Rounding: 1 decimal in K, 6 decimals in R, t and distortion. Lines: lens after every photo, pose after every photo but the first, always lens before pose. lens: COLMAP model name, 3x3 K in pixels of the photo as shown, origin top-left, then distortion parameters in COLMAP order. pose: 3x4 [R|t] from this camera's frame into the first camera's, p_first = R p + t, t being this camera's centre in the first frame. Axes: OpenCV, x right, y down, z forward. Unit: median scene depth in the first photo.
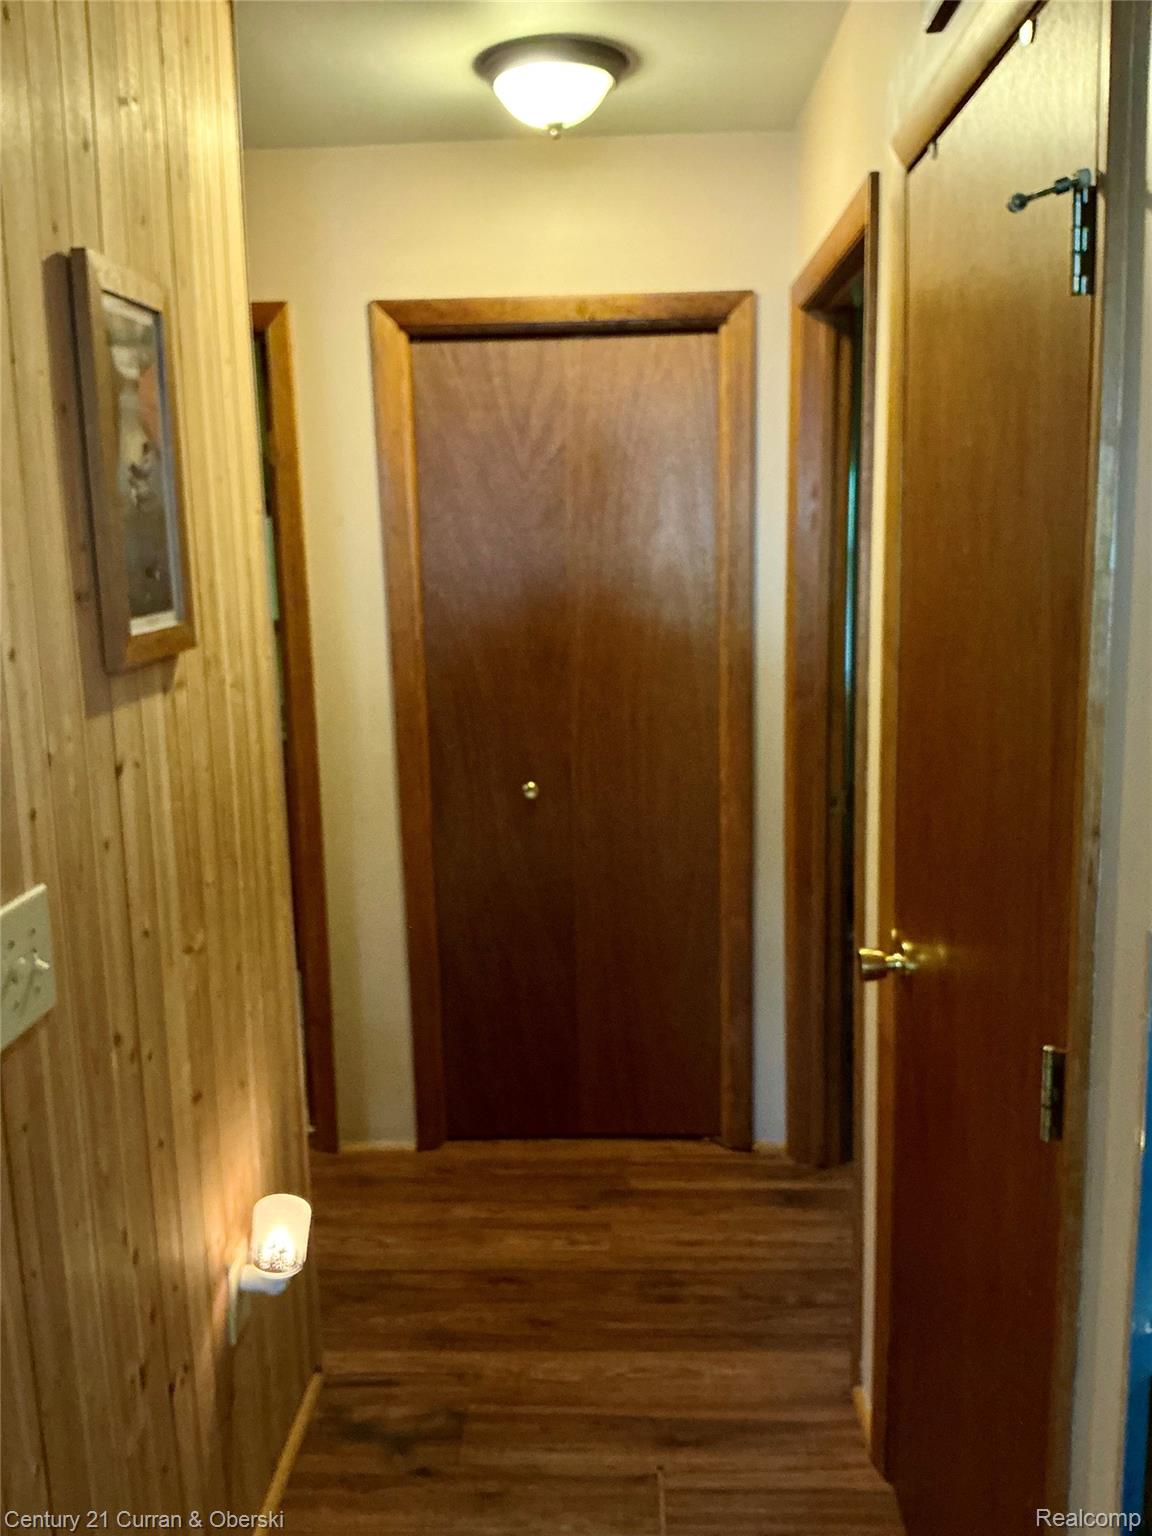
lens RADIAL K [[1275.2, 0, 576.7], [0, 1275.2, 759.8], [0, 0, 1]] dist [0.154661, -0.348945]
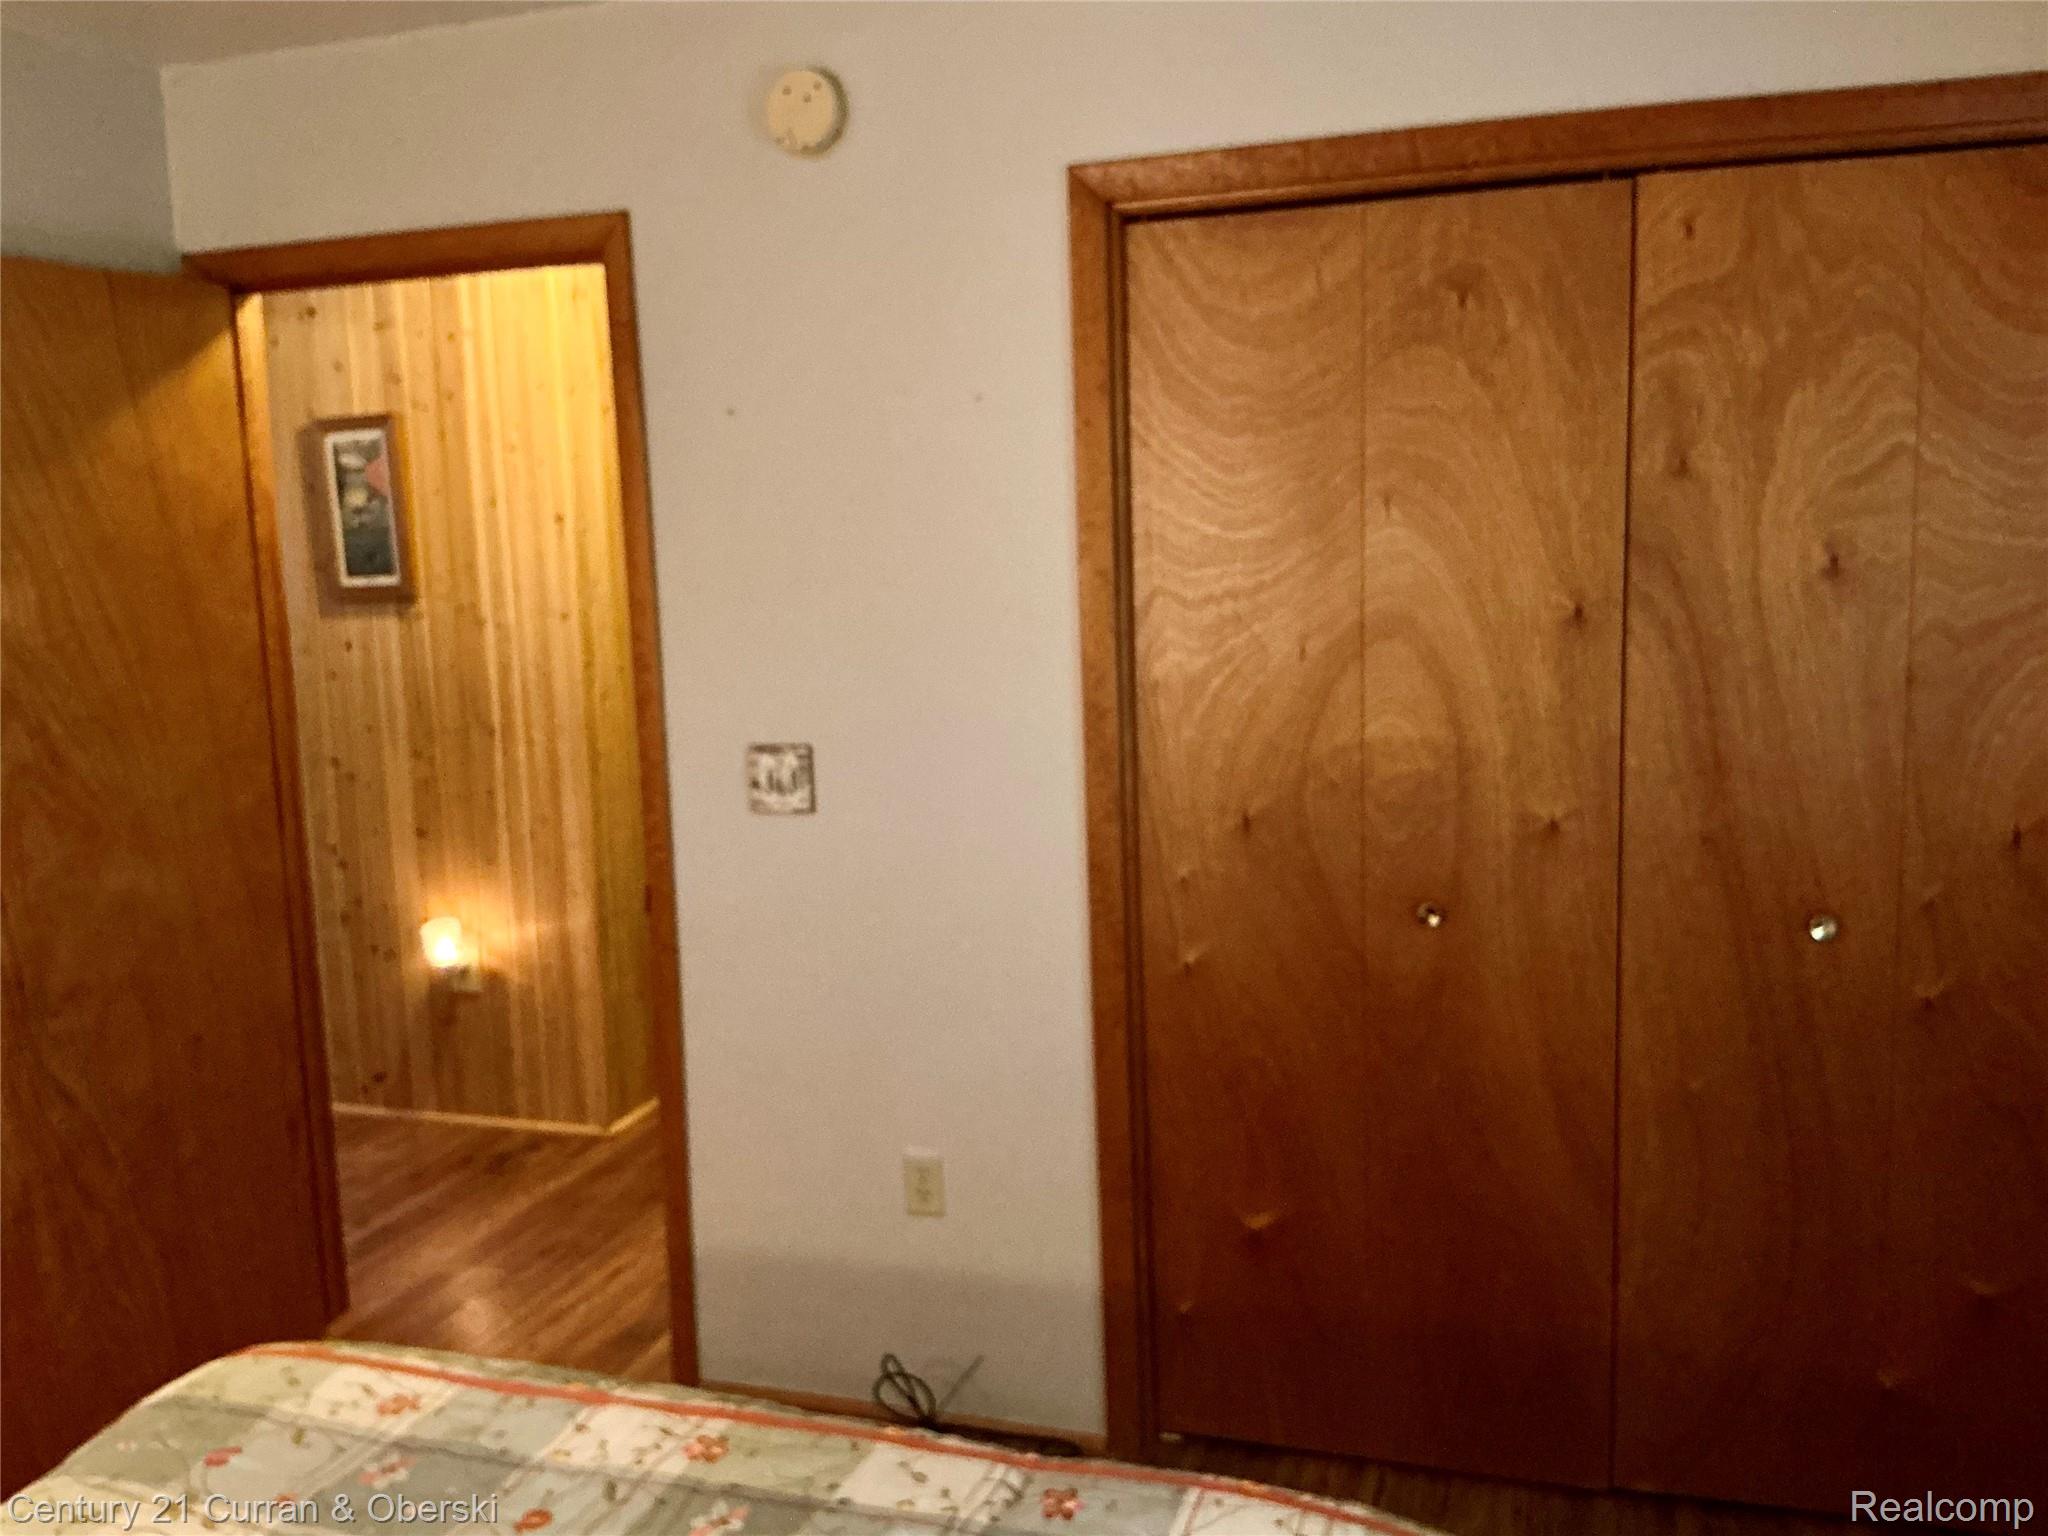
lens RADIAL K [[1700.2, 0, 1020.8], [0, 1700.2, 761.6], [0, 0, 1]] dist [0.154661, -0.348945]
pose [[-0.274728, 0.162181, -0.947746, 1.501340], [-0.130120, 0.970334, 0.203765, -0.382941], [0.952677, 0.179301, -0.245475, 1.988497]]
